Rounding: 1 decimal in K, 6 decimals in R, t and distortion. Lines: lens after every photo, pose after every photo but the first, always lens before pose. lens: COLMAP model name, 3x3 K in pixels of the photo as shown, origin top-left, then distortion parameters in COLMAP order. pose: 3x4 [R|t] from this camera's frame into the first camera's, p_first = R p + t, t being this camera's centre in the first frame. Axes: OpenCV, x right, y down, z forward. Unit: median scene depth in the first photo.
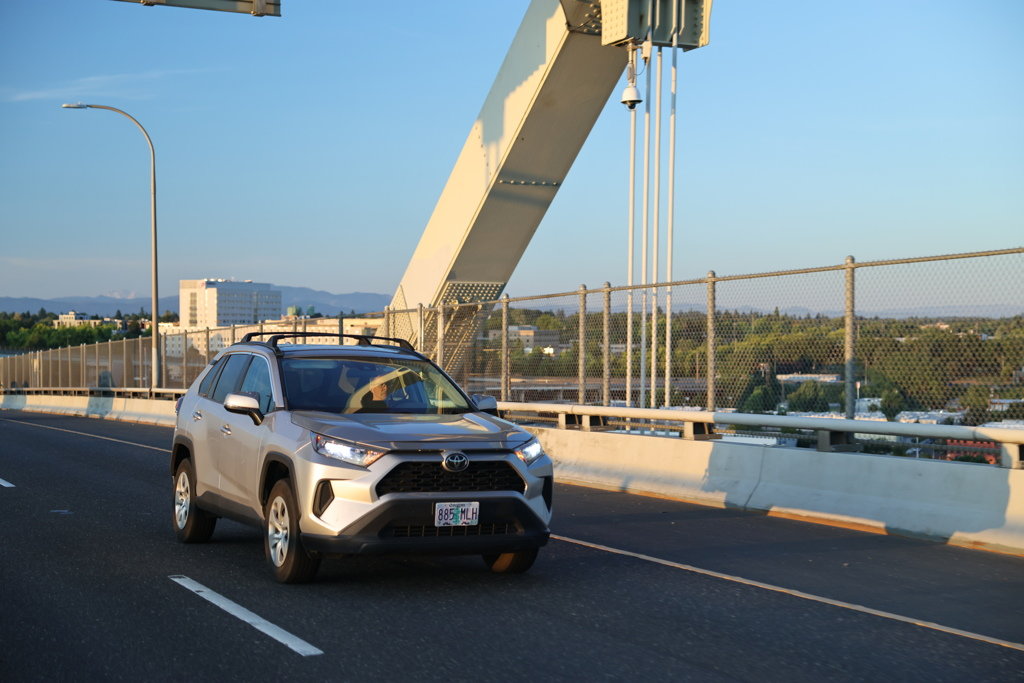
lens RADIAL K [[1911.1, 0, 579.5], [0, 1911.1, 336.7], [0, 0, 1]] dist [0.074717, 0.000000]
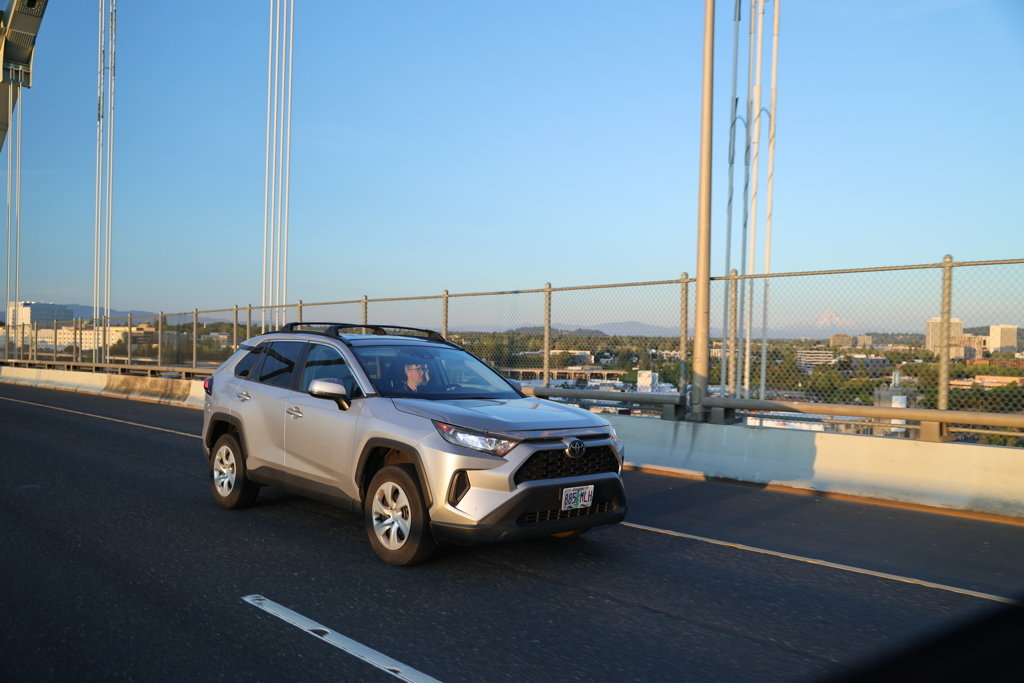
lens RADIAL K [[910.4, 0, 520.2], [0, 910.4, 346.5], [0, 0, 1]] dist [-0.010583, 0.020821]
pose [[0.946118, 0.018973, 0.323265, -0.257542], [-0.022170, 0.999735, 0.006210, 0.006373], [-0.323062, -0.013042, 0.946288, 0.532040]]
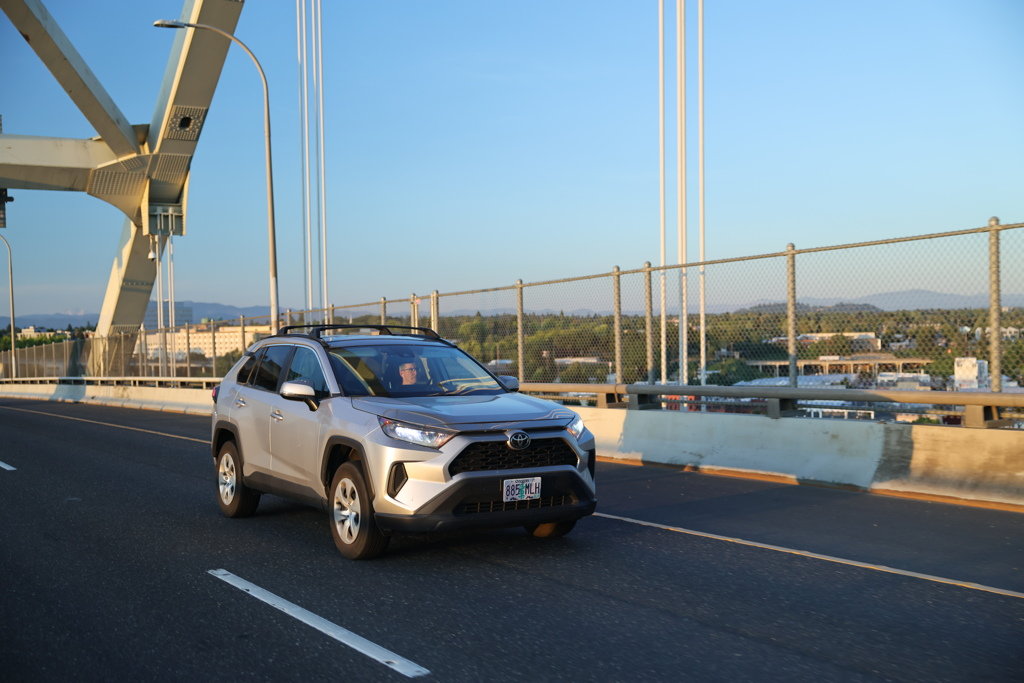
lens RADIAL K [[1251.6, 0, 524.6], [0, 1251.6, 359.9], [0, 0, 1]] dist [0.069035, 0.000000]
pose [[0.992374, -0.025963, 0.120496, -0.144260], [0.023632, 0.999506, 0.020733, 0.006134], [-0.120975, -0.017727, 0.992497, 0.307334]]
